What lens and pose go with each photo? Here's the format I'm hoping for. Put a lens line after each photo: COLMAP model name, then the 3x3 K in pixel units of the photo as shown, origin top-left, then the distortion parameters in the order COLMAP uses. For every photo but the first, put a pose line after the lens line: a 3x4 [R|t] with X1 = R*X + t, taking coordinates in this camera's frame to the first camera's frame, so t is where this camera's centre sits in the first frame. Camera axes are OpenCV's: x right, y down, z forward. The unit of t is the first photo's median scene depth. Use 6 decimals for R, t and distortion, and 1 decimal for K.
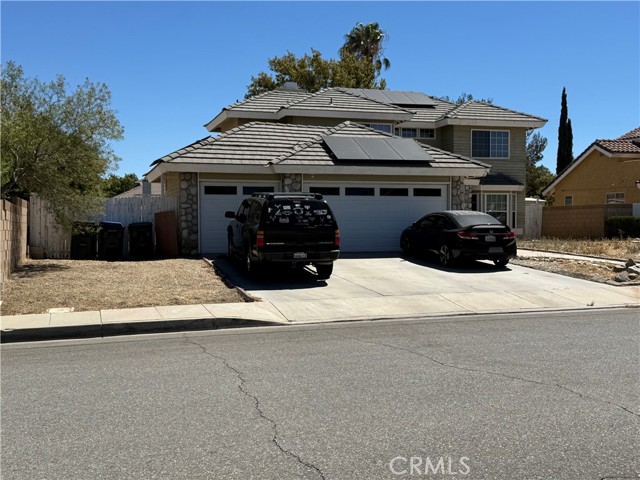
lens RADIAL K [[750.2, 0, 320.0], [0, 750.2, 240.0], [0, 0, 1]] dist [0.086371, -0.002768]
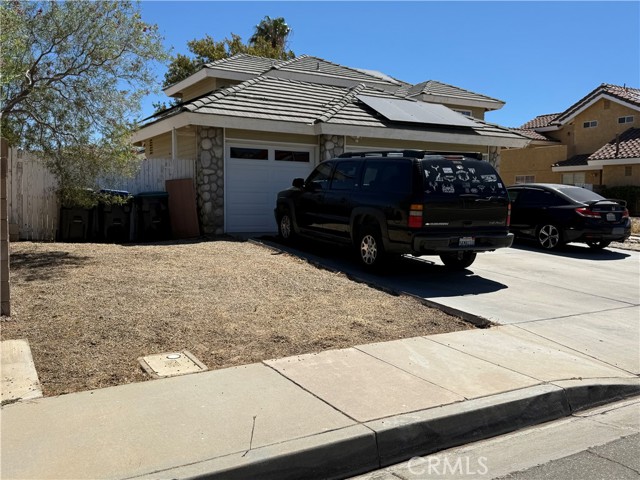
lens RADIAL K [[590.3, 0, 320.0], [0, 590.3, 240.0], [0, 0, 1]] dist [0.060215, -0.005921]
pose [[0.973540, -0.002026, 0.228510, -0.205101], [-0.007814, 0.999081, 0.042148, -0.001660], [-0.228385, -0.042818, 0.972629, 0.374724]]
